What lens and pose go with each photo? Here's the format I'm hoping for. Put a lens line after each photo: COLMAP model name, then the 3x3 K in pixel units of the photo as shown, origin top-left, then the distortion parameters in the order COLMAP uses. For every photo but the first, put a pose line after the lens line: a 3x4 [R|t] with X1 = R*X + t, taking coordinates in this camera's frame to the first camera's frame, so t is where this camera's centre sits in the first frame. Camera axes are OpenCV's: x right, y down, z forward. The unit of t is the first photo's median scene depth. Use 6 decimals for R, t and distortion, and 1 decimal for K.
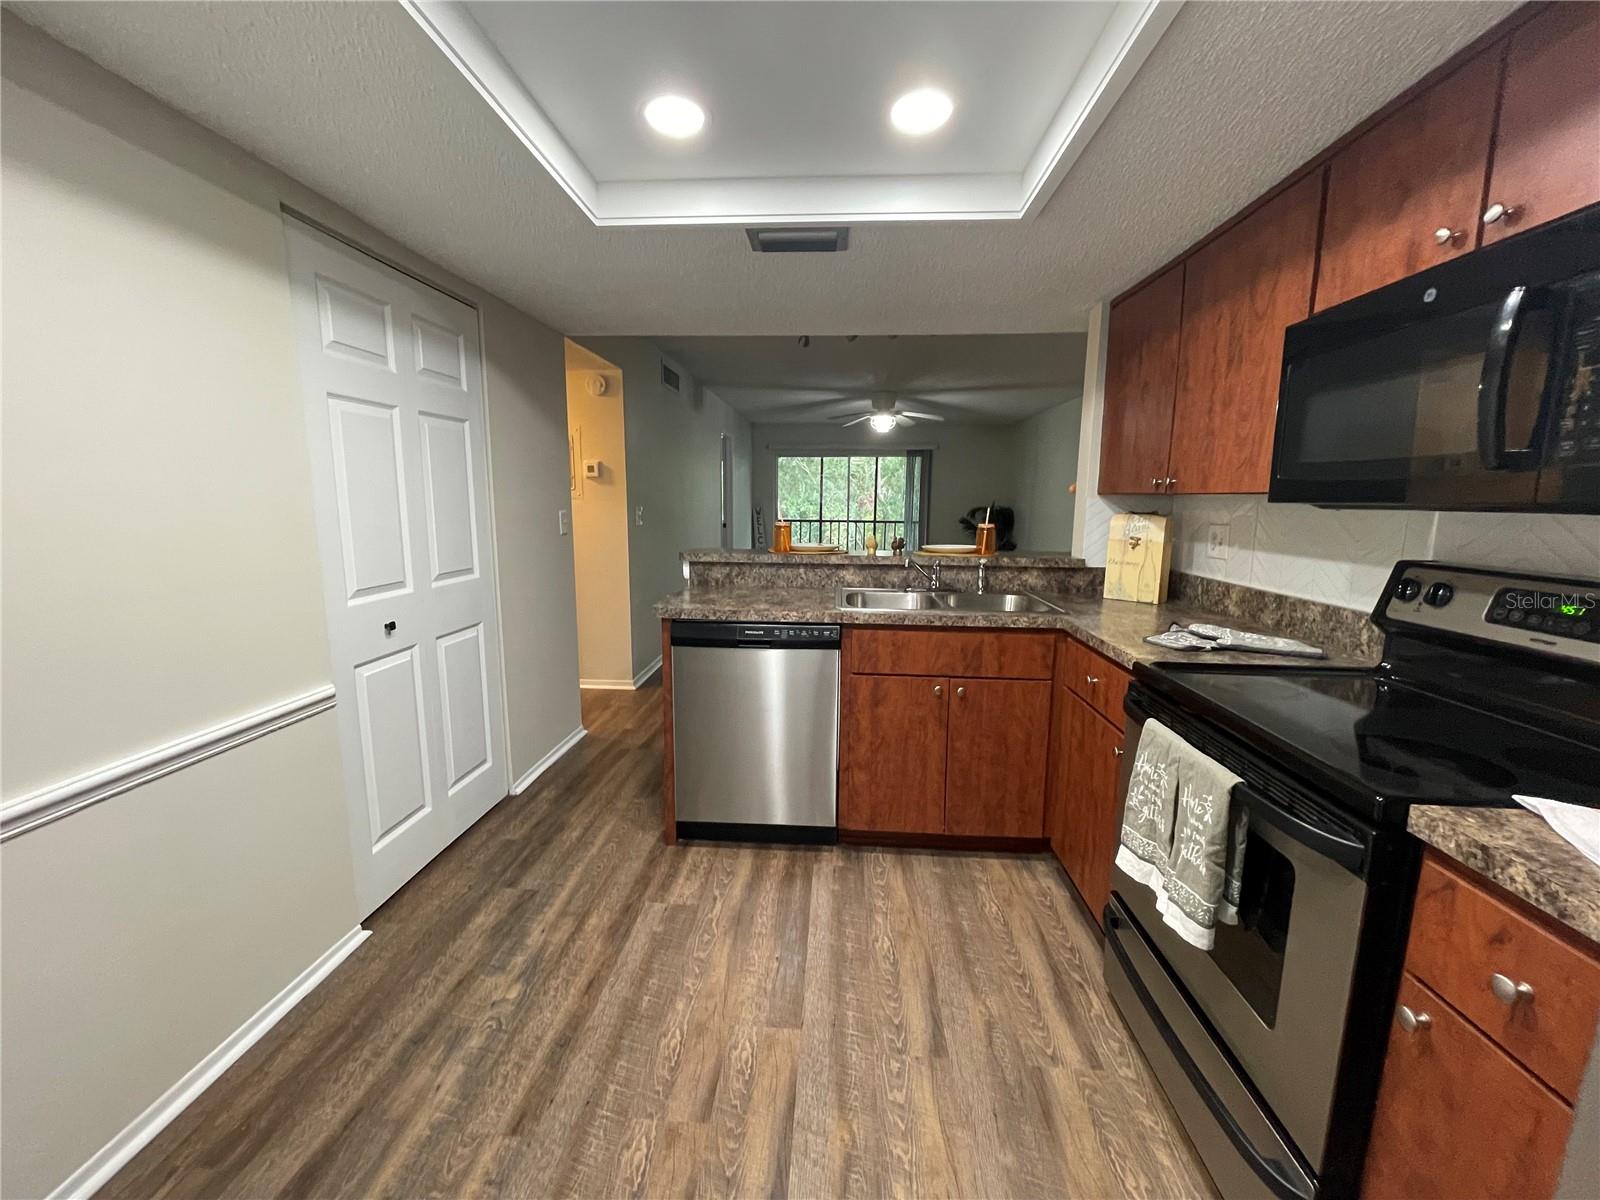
lens RADIAL K [[644.0, 0, 794.5], [0, 644.0, 597.7], [0, 0, 1]] dist [-0.004185, 0.001105]
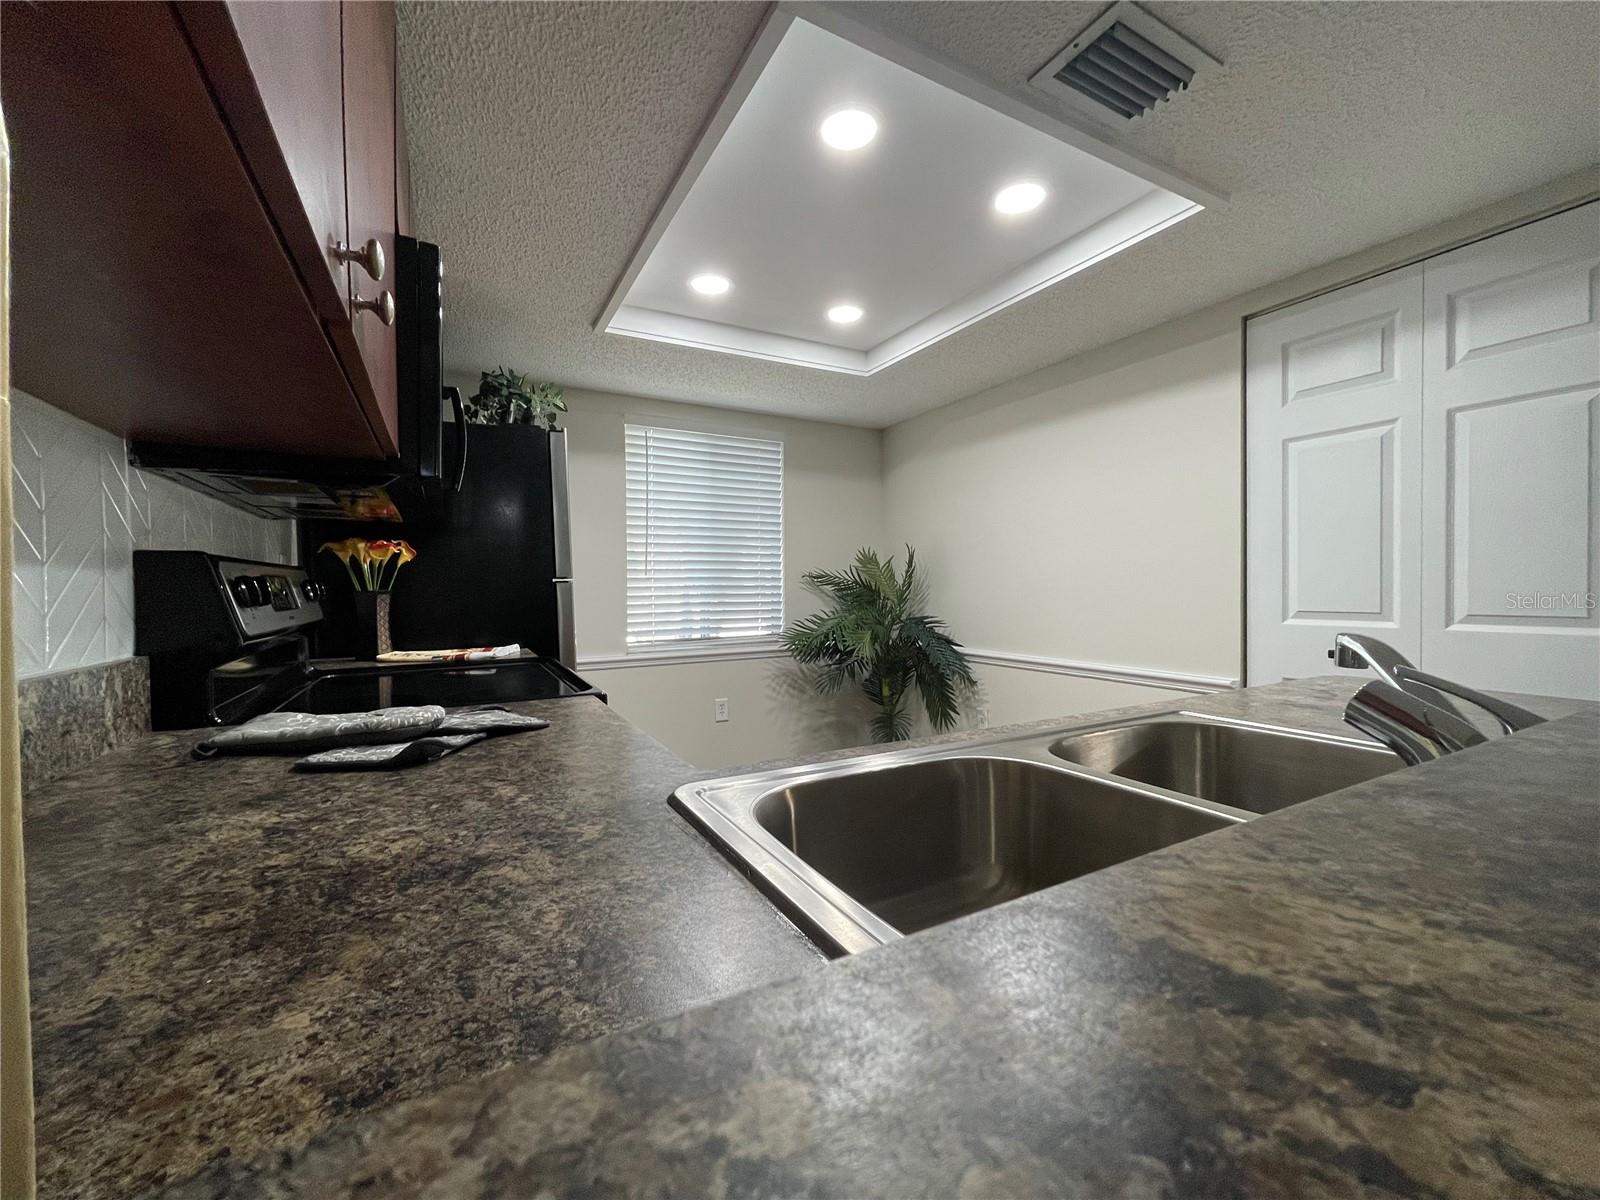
lens RADIAL K [[644.0, 0, 796.4], [0, 644.0, 600.6], [0, 0, 1]] dist [-0.004185, 0.001105]
pose [[-0.844041, 0.009741, -0.536190, 0.639626], [-0.079989, 0.986364, 0.143833, -0.119652], [0.530279, 0.164290, -0.831753, 1.490076]]
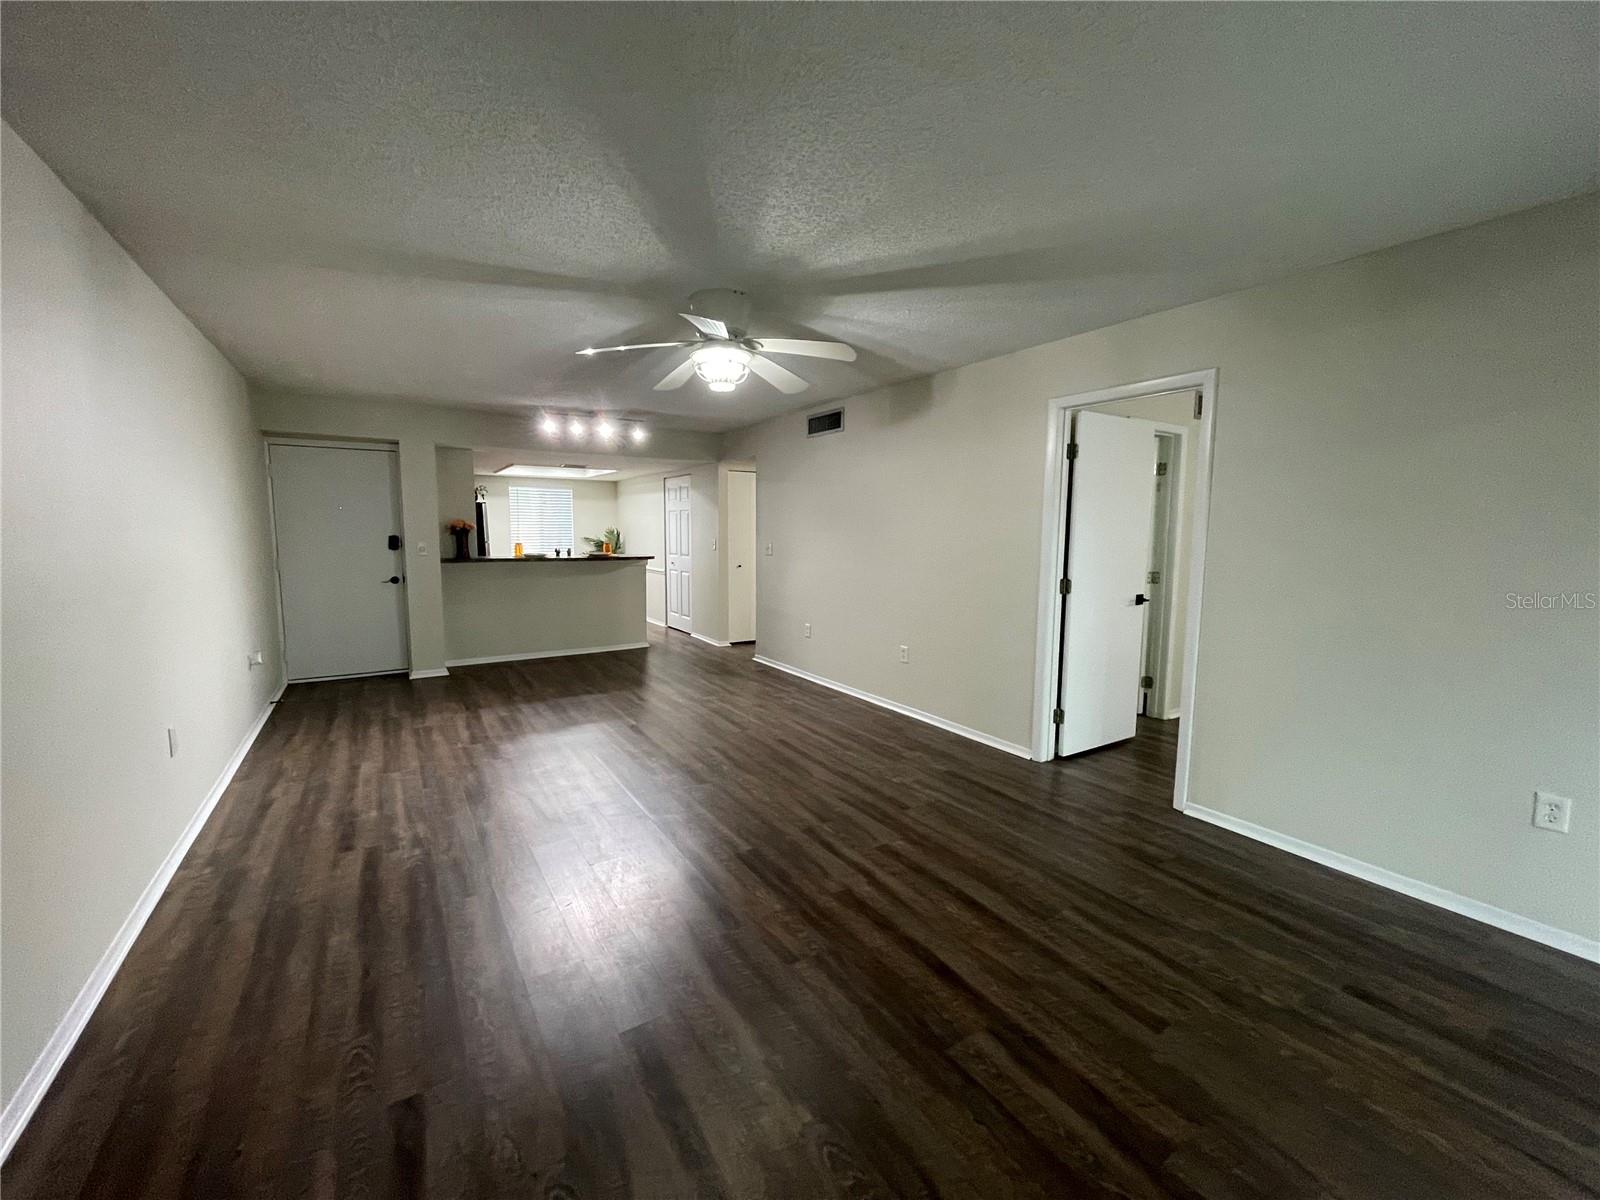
lens RADIAL K [[644.0, 0, 797.5], [0, 644.0, 600.9], [0, 0, 1]] dist [-0.004185, 0.001105]
pose [[-0.800416, 0.051623, -0.597217, 1.356769], [-0.107499, 0.967773, 0.227728, -0.836364], [0.589727, 0.246477, -0.769072, 5.218977]]
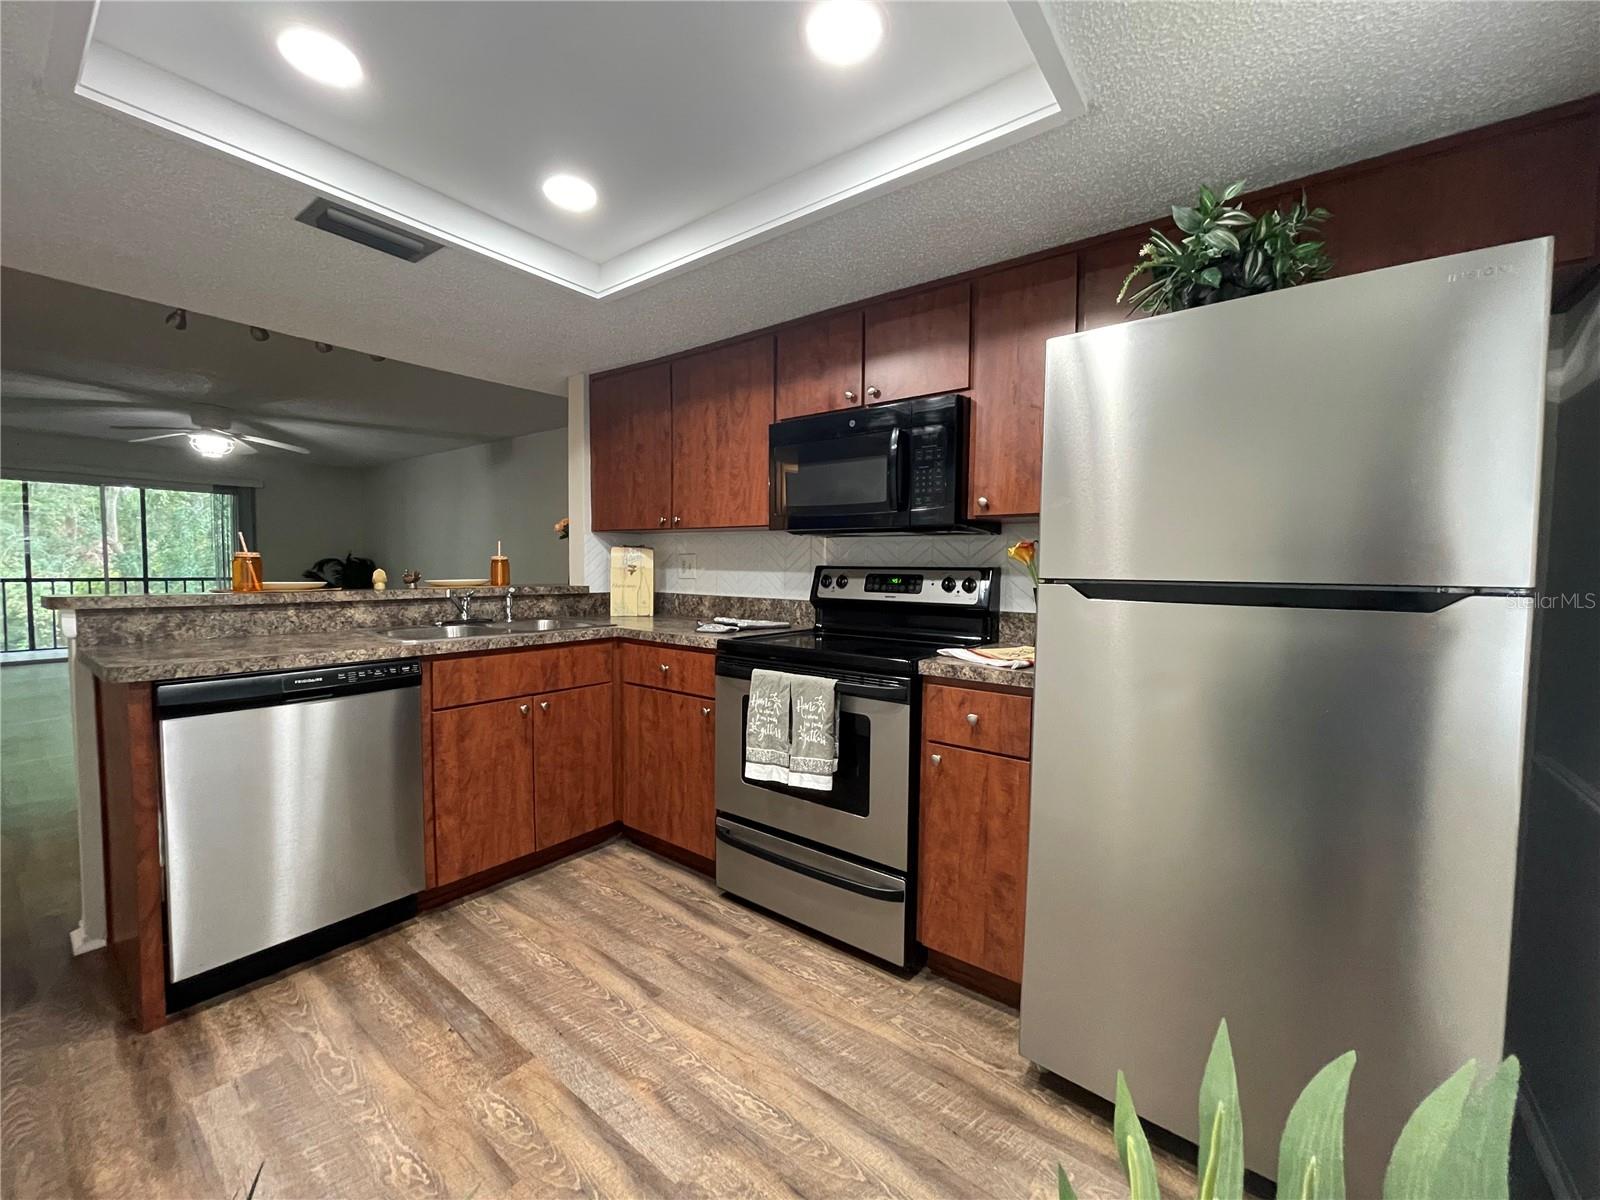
lens RADIAL K [[644.0, 0, 793.8], [0, 644.0, 595.9], [0, 0, 1]] dist [-0.004185, 0.001105]
pose [[0.556142, -0.043097, 0.829969, -0.459170], [0.120726, 0.992251, -0.029372, 0.055347], [-0.822272, 0.116534, 0.557035, 0.061060]]
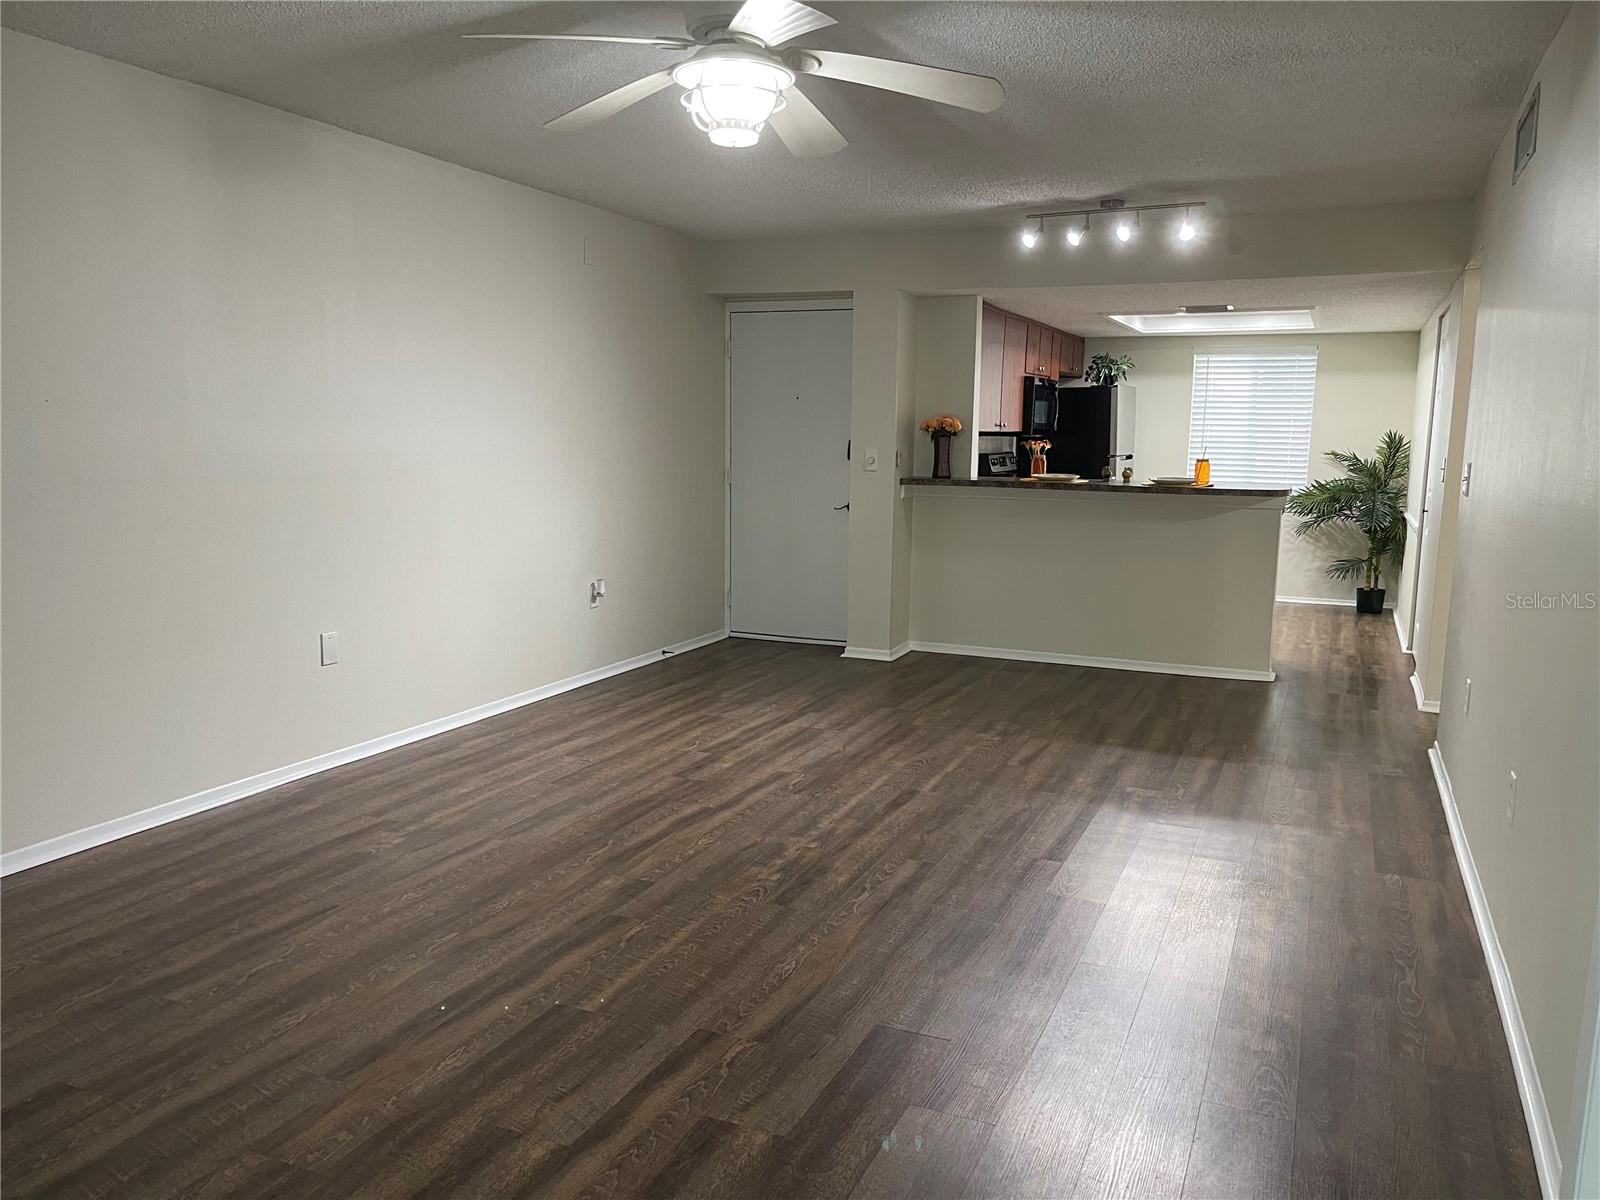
lens RADIAL K [[1210.5, 0, 805.6], [0, 1210.5, 606.3], [0, 0, 1]] dist [0.044580, -0.033639]
pose [[-0.942087, -0.071610, 0.327635, -0.126268], [0.029384, 0.955555, 0.293345, -0.854514], [-0.334080, 0.285984, -0.898111, 5.286268]]
